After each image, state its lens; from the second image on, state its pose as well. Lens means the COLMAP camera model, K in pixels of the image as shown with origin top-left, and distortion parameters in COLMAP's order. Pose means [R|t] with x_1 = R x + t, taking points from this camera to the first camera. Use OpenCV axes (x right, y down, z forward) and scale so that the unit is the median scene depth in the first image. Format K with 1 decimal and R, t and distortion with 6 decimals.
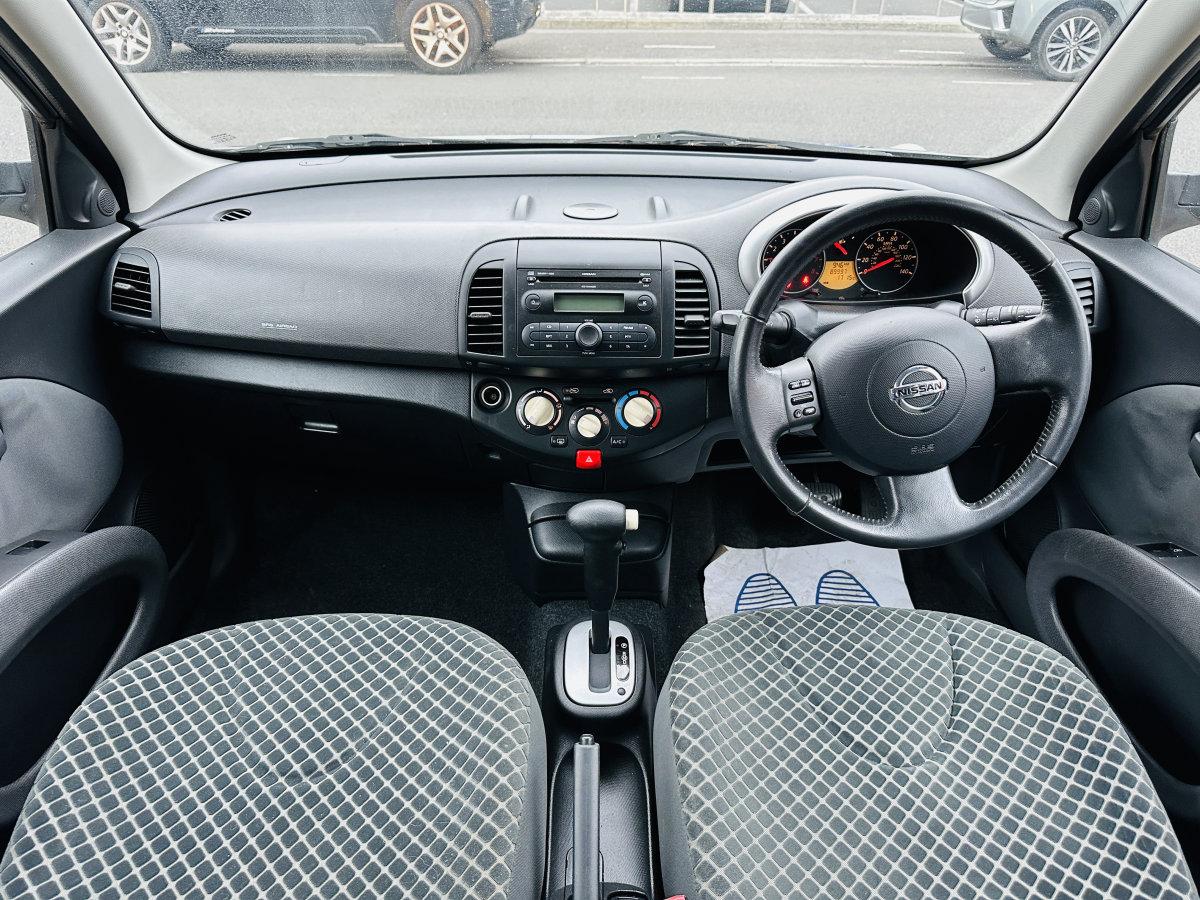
lens RADIAL K [[876.6, 0, 600.0], [0, 876.6, 450.0], [0, 0, 1]] dist [0.001162, -0.013766]
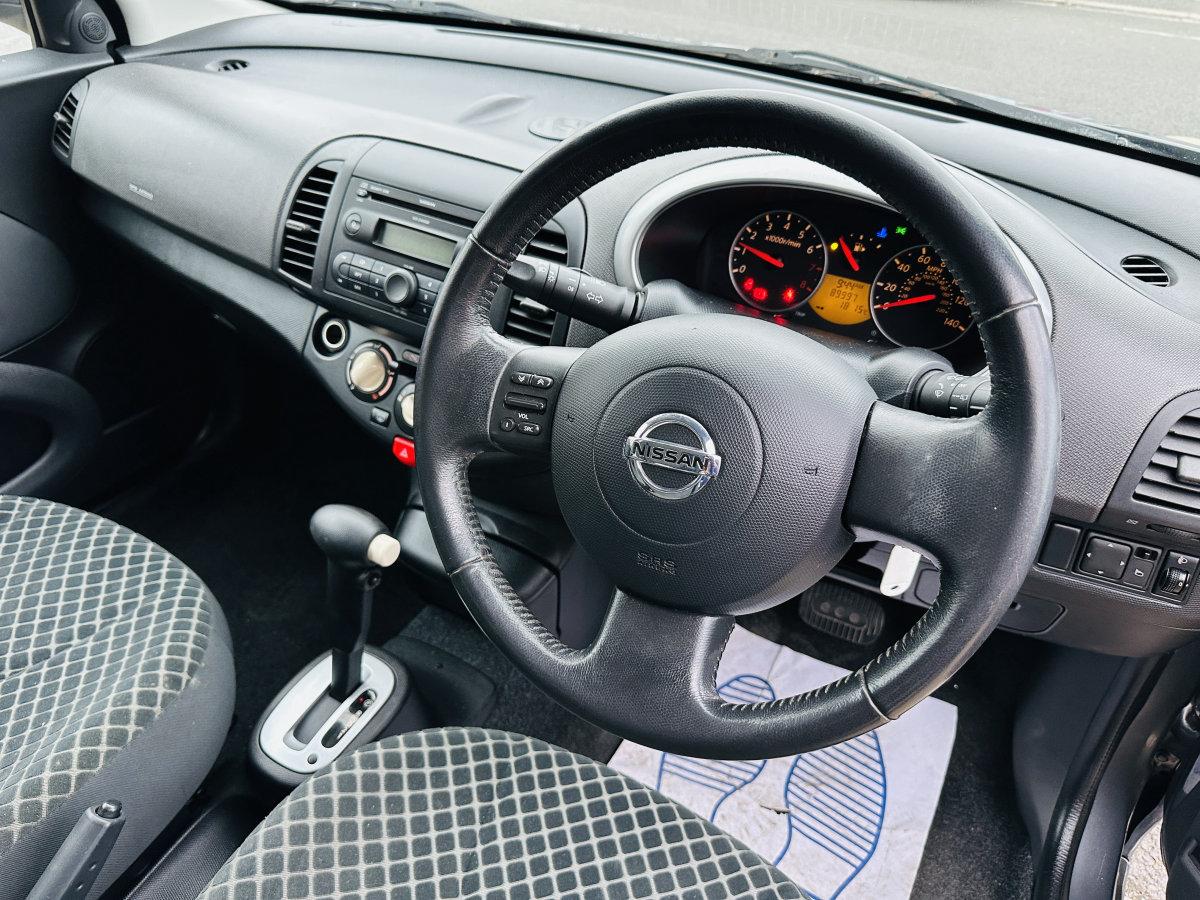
lens RADIAL K [[866.5, 0, 600.0], [0, 866.5, 450.0], [0, 0, 1]] dist [0.002886, -0.041697]
pose [[0.864671, 0.321123, -0.386296, 0.396312], [-0.295355, 0.947024, 0.126136, -0.127622], [0.406337, 0.005028, 0.913710, 0.379957]]
